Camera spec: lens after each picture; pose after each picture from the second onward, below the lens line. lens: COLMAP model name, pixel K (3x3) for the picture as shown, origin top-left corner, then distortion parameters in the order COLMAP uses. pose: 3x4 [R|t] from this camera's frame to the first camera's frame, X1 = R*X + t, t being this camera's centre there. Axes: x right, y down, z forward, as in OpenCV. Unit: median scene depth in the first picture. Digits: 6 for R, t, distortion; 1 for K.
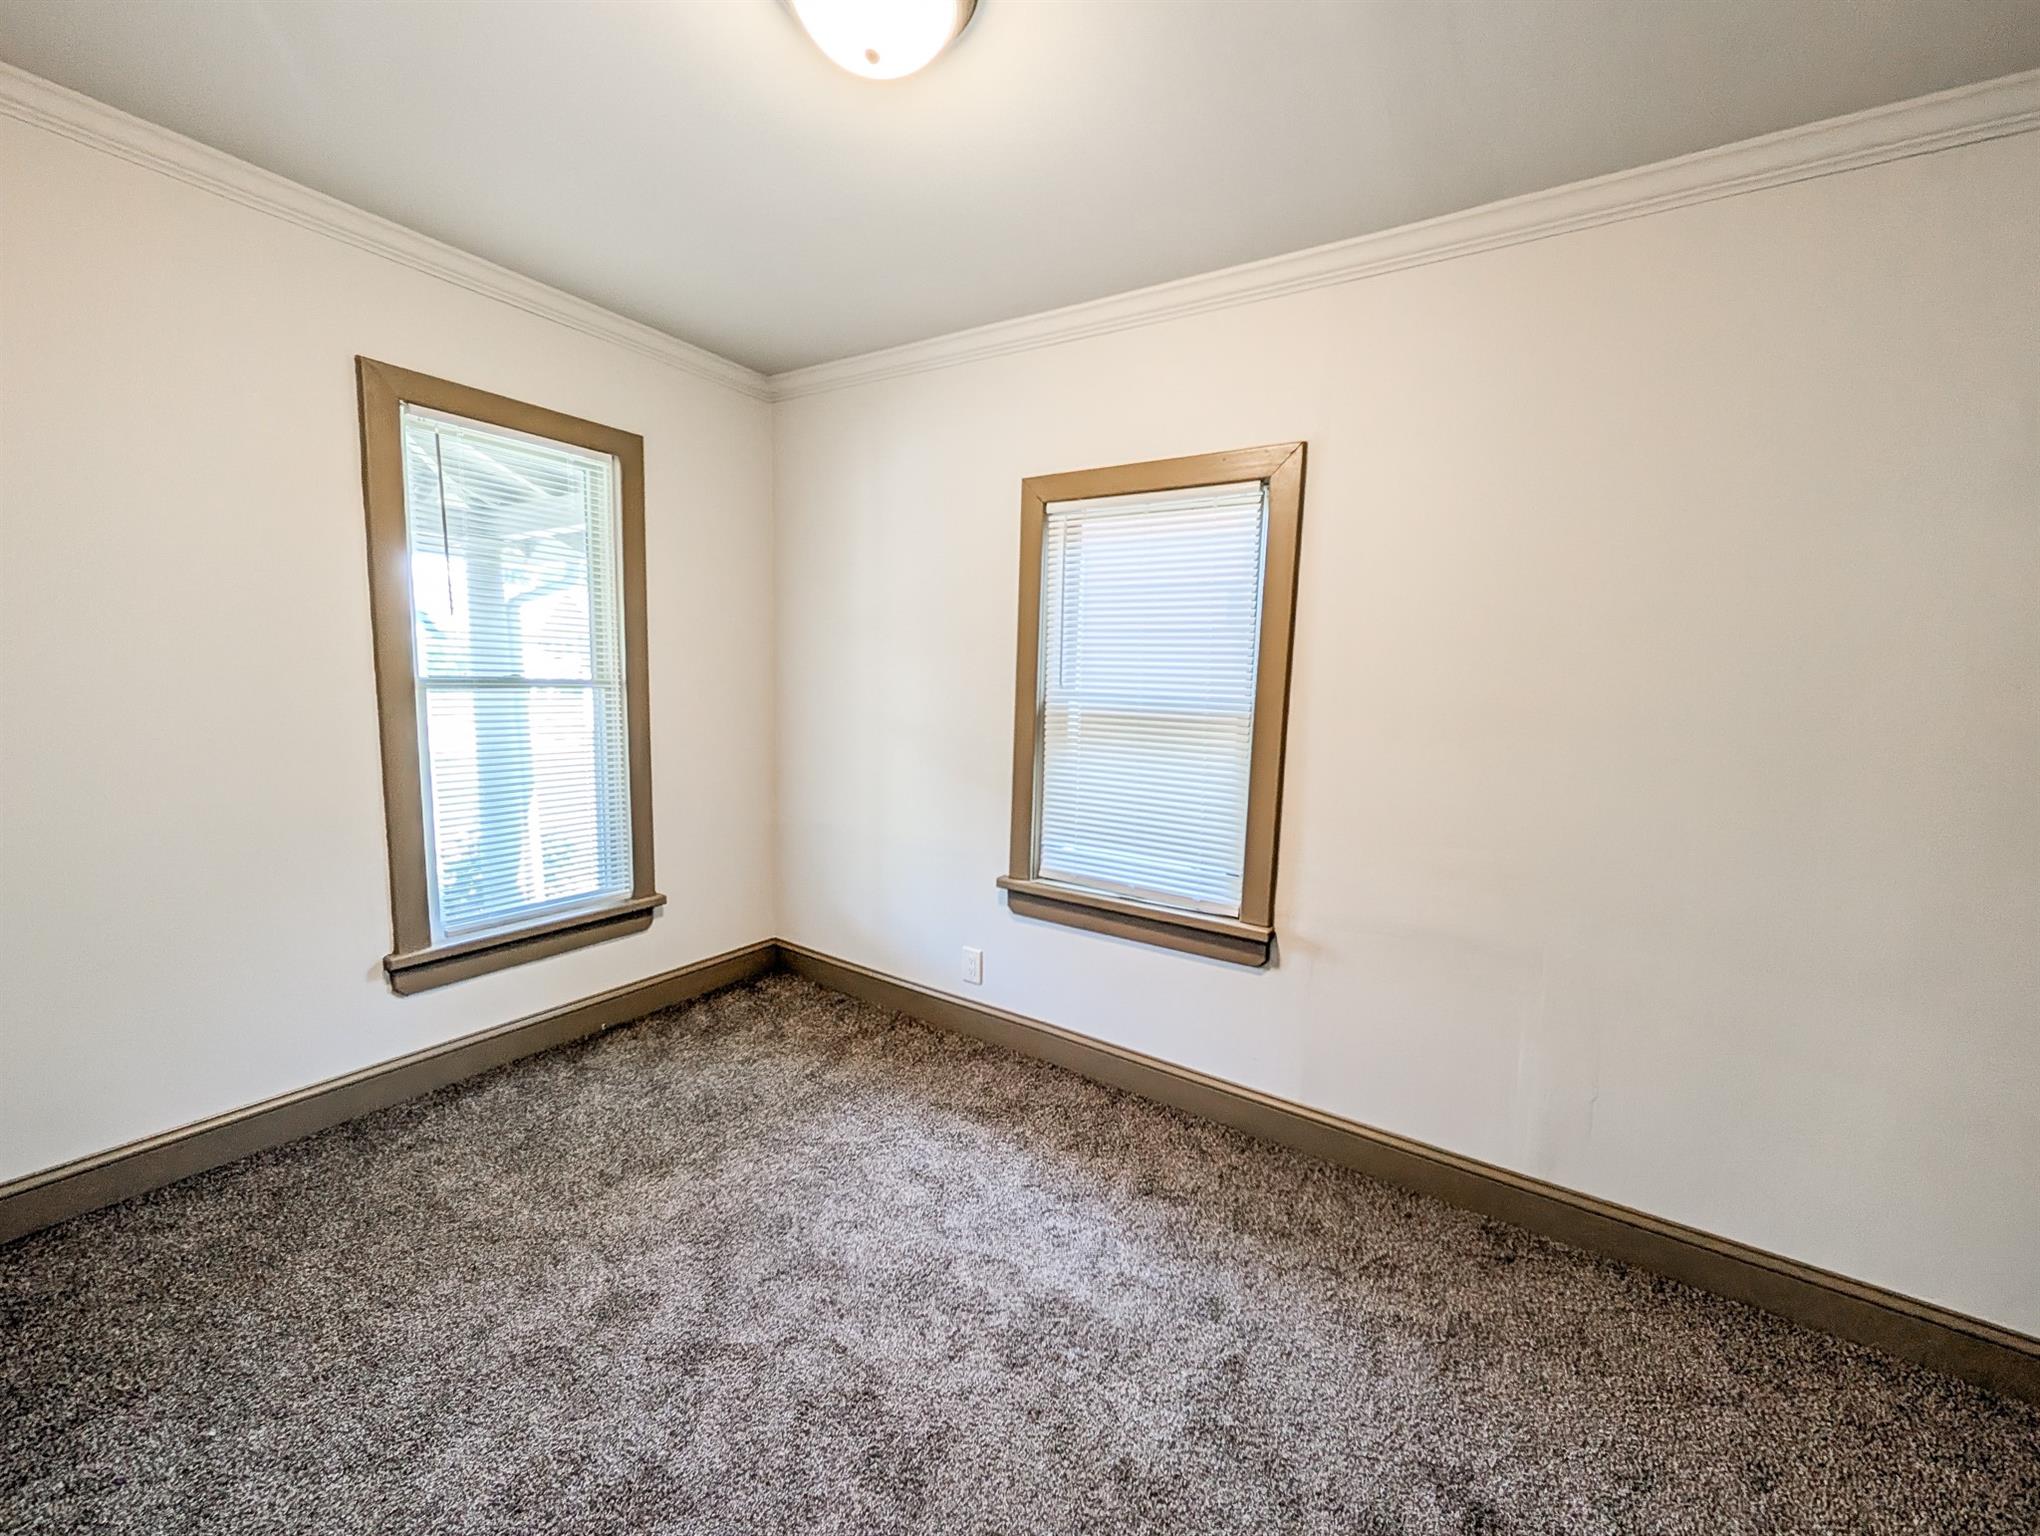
lens RADIAL K [[799.0, 0, 1020.0], [0, 799.0, 768.0], [0, 0, 1]] dist [-0.000582, -0.000129]
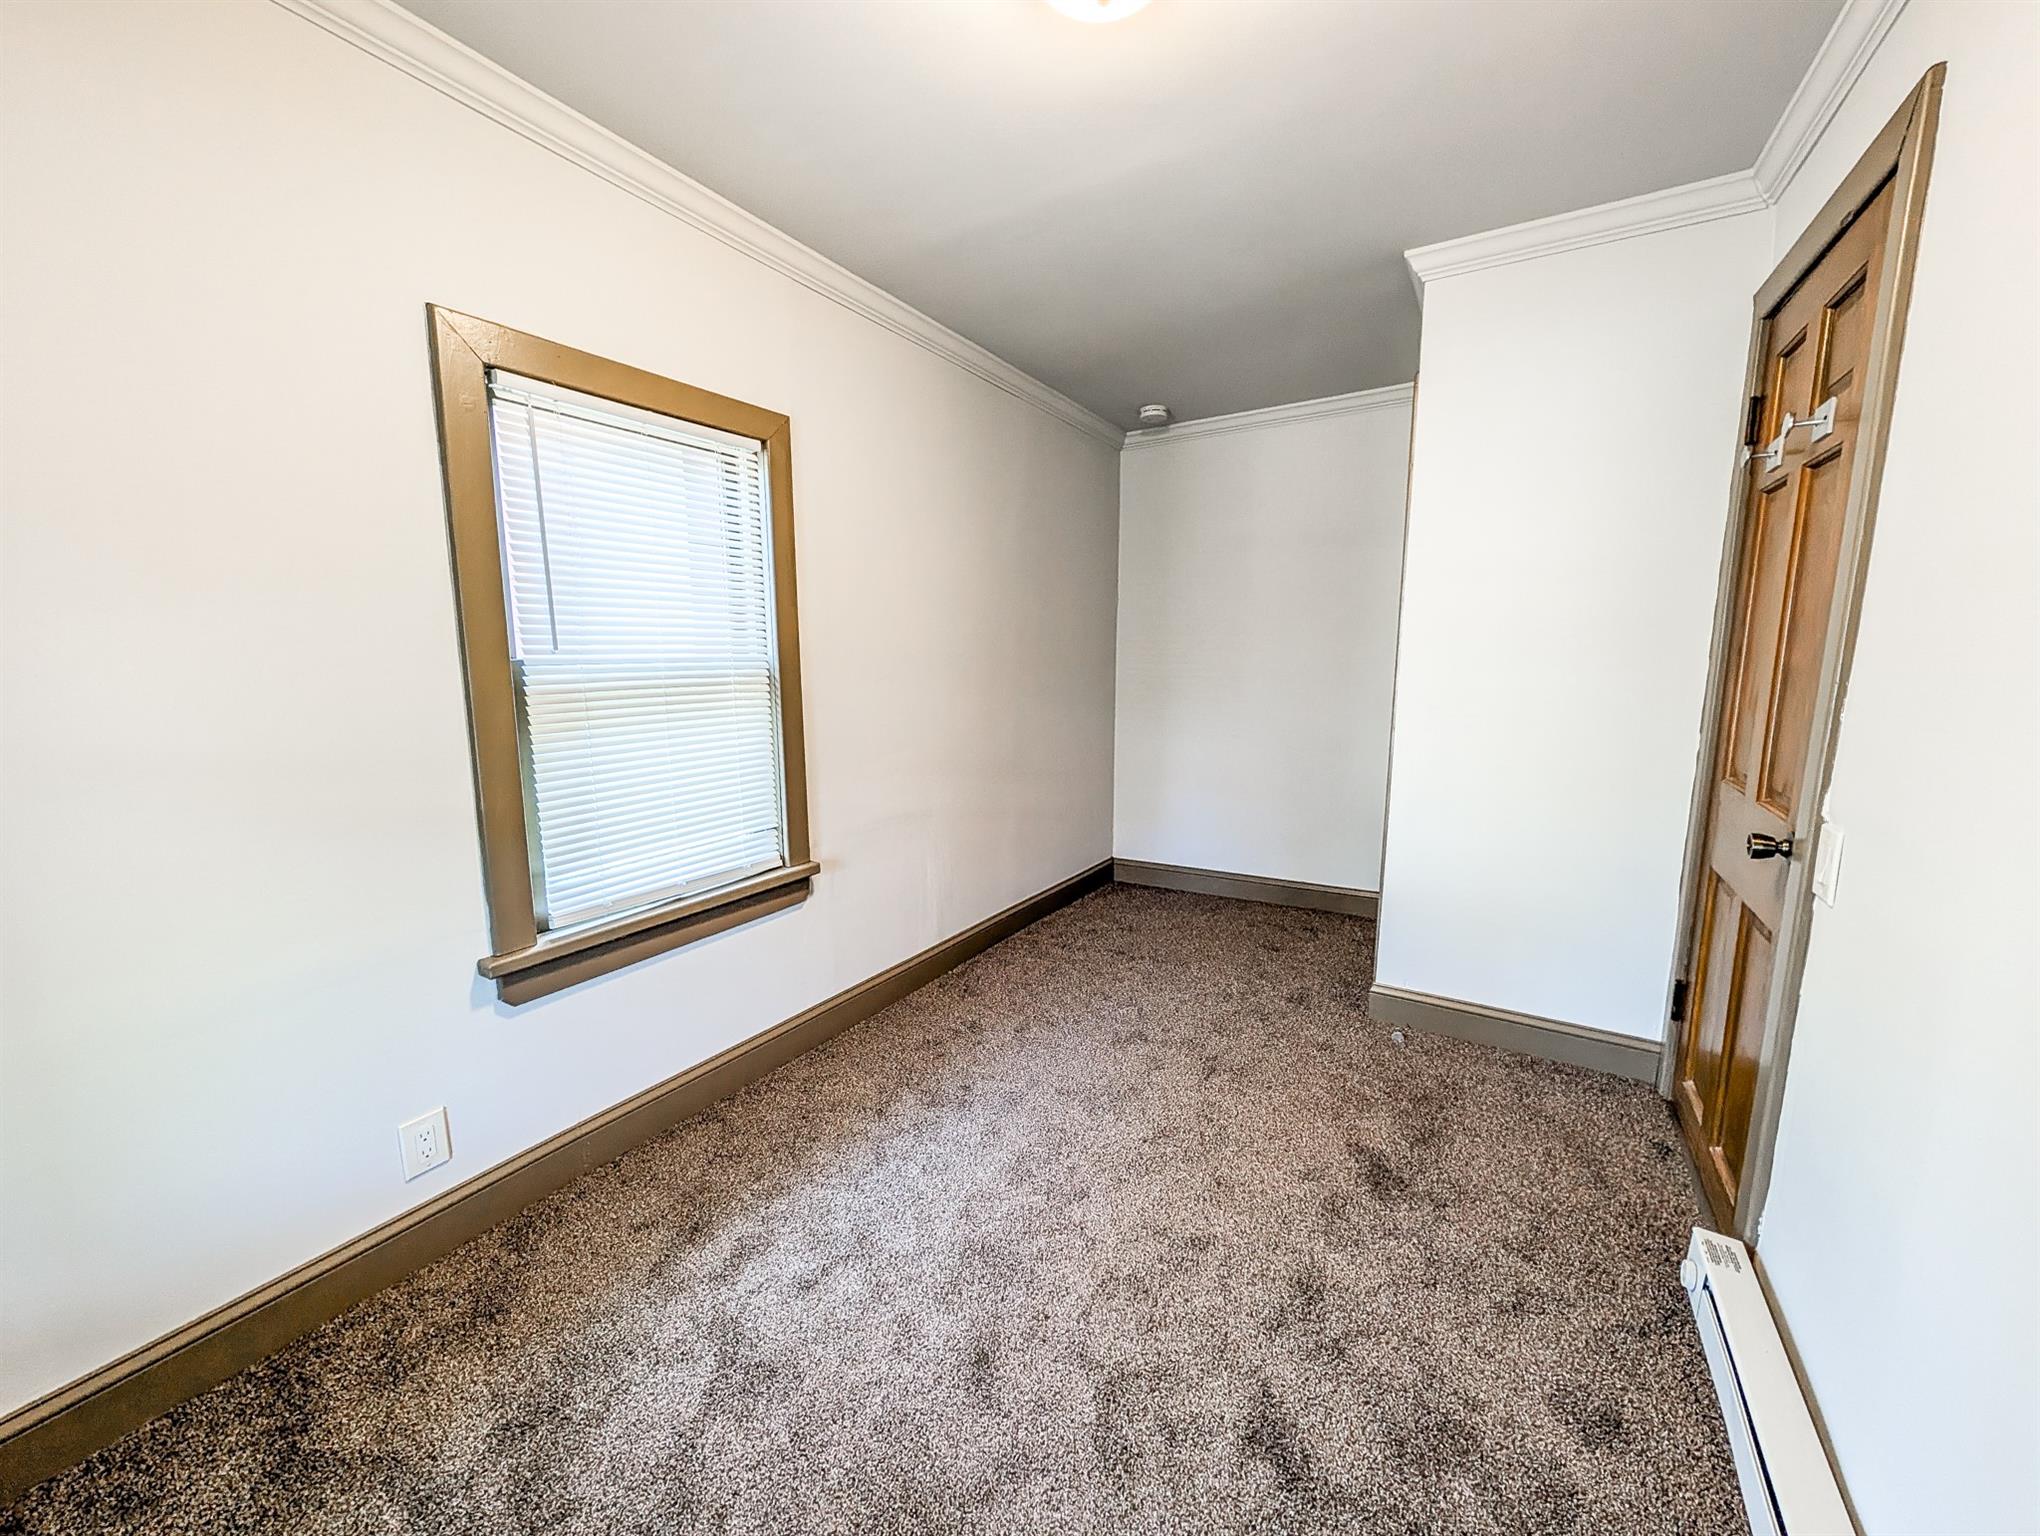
lens RADIAL K [[772.1, 0, 1020.0], [0, 772.1, 768.0], [0, 0, 1]] dist [0.001009, 0.000029]
pose [[-0.017560, -0.182054, 0.983132, -0.684332], [0.116354, 0.976230, 0.182855, -0.084439], [-0.993053, 0.117602, 0.004040, 0.647369]]
